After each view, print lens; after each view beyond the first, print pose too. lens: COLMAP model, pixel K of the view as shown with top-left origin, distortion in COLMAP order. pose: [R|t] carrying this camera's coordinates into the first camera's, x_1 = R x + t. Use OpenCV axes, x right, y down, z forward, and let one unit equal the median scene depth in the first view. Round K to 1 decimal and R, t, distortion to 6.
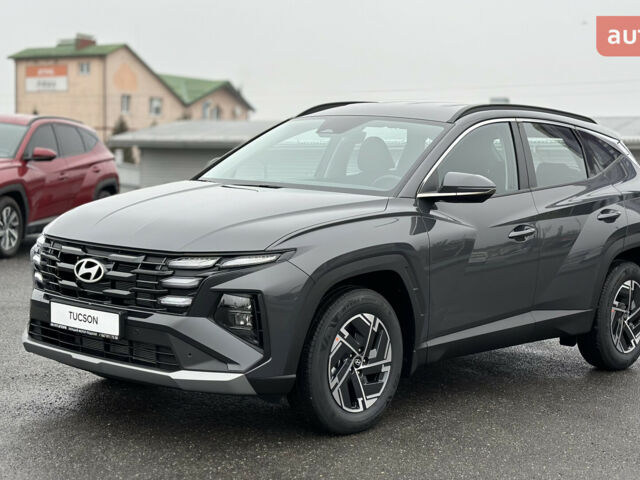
lens RADIAL K [[1168.0, 0, 331.7], [0, 1168.0, 248.3], [0, 0, 1]] dist [0.152882, -0.034247]
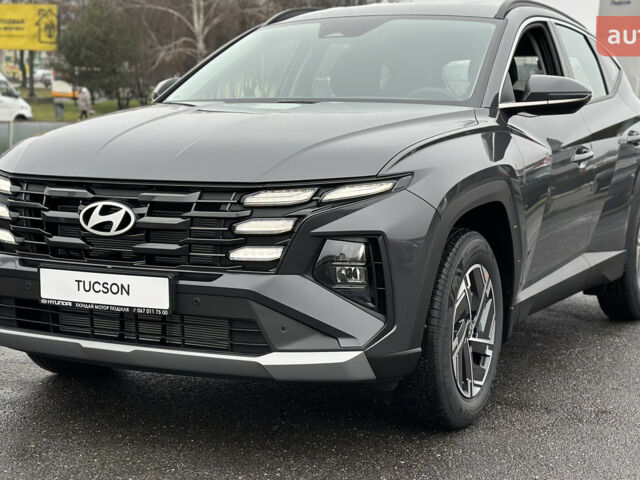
lens RADIAL K [[1170.7, 0, 317.9], [0, 1170.7, 239.2], [0, 0, 1]] dist [0.142065, -0.005533]
pose [[0.972799, -0.051724, 0.225802, -0.242455], [0.048687, 0.998633, 0.019003, 0.023857], [-0.226476, -0.007492, 0.973988, 0.301825]]
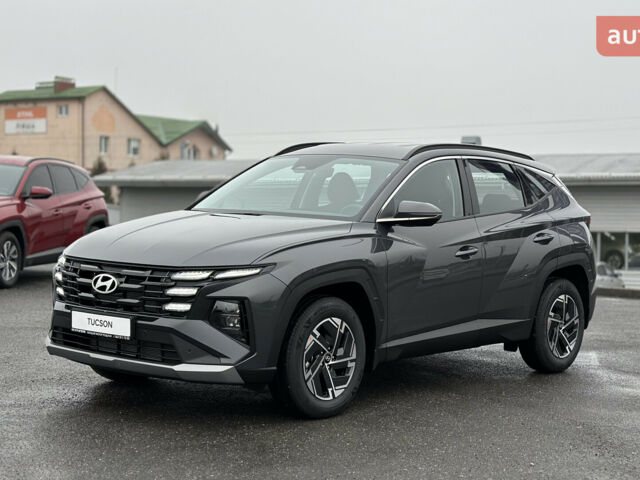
lens RADIAL K [[1170.6, 0, 322.2], [0, 1170.6, 242.7], [0, 0, 1]] dist [0.140301, 0.012738]
pose [[0.999889, -0.008557, 0.012156, 0.003035], [0.009012, 0.999243, -0.037846, 0.024512], [-0.011823, 0.037951, 0.999210, -0.213543]]
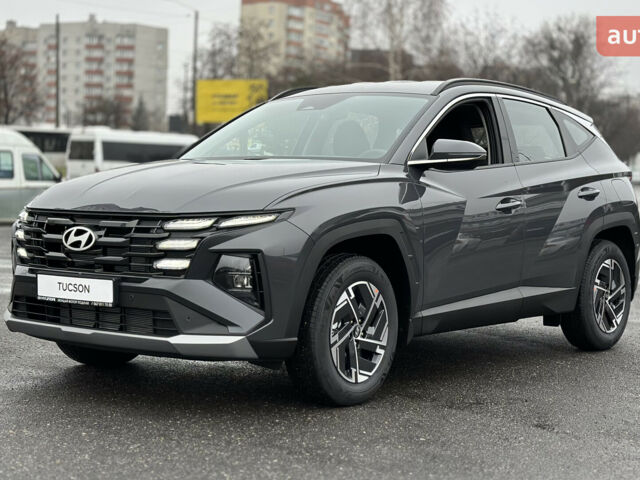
lens RADIAL K [[1170.6, 0, 322.2], [0, 1170.6, 242.7], [0, 0, 1]] dist [0.140301, 0.012738]
pose [[0.998456, -0.022988, 0.050576, -0.055382], [0.025188, 0.998745, -0.043284, 0.069213], [-0.049517, 0.044491, 0.997782, 0.022404]]
